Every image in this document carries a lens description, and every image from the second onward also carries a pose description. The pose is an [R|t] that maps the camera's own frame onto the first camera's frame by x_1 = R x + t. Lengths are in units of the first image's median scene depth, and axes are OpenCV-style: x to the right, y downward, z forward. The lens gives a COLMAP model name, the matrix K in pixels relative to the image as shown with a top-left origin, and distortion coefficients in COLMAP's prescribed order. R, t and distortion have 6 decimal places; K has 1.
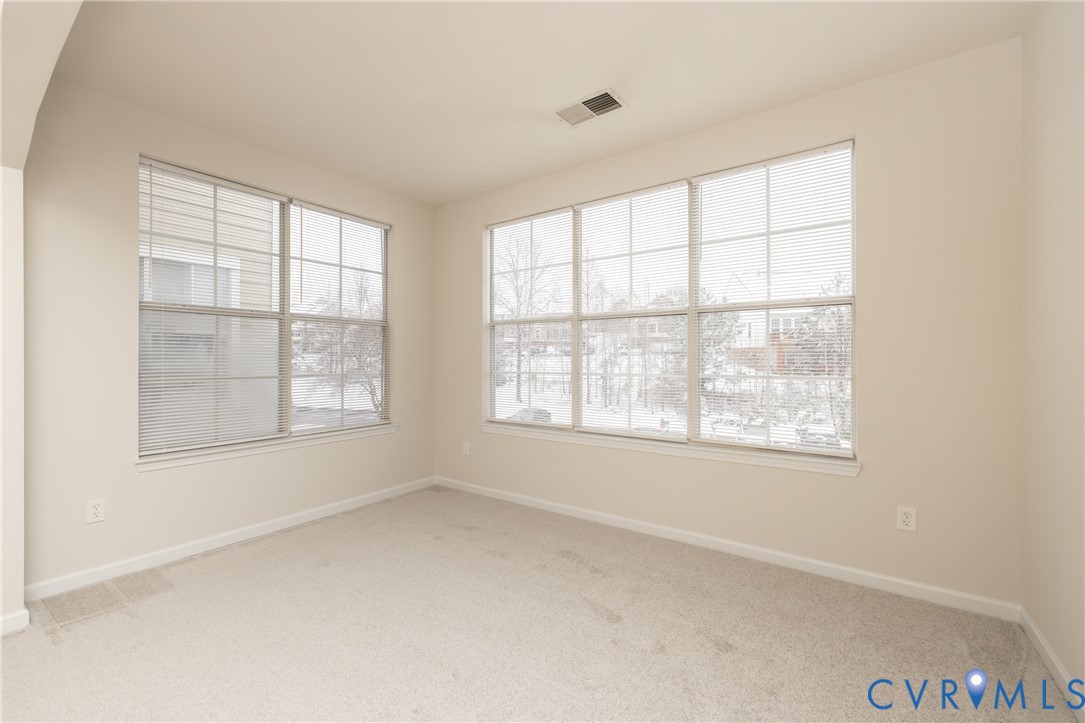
lens RADIAL K [[456.7, 0, 539.0], [0, 456.7, 363.3], [0, 0, 1]] dist [-0.000393, -0.000070]
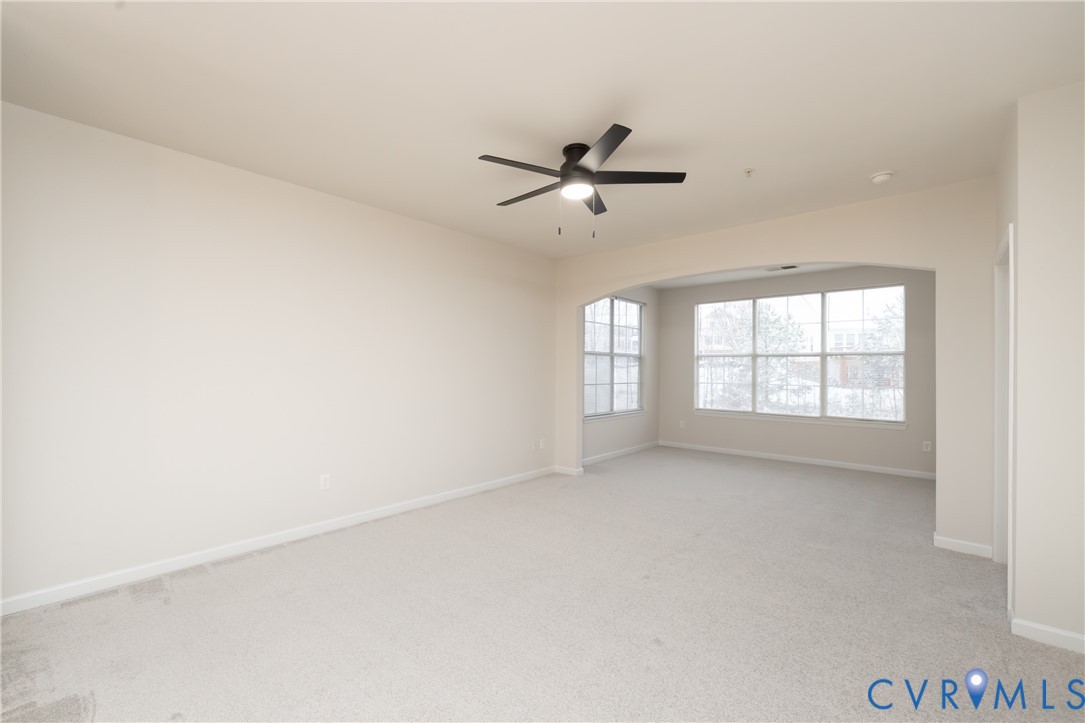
lens RADIAL K [[456.7, 0, 546.4], [0, 456.7, 366.5], [0, 0, 1]] dist [-0.000393, -0.000070]
pose [[0.996312, 0.011884, -0.084972, -0.191927], [-0.013054, 0.999827, -0.013227, -0.005058], [0.084800, 0.014287, 0.996296, -0.303279]]
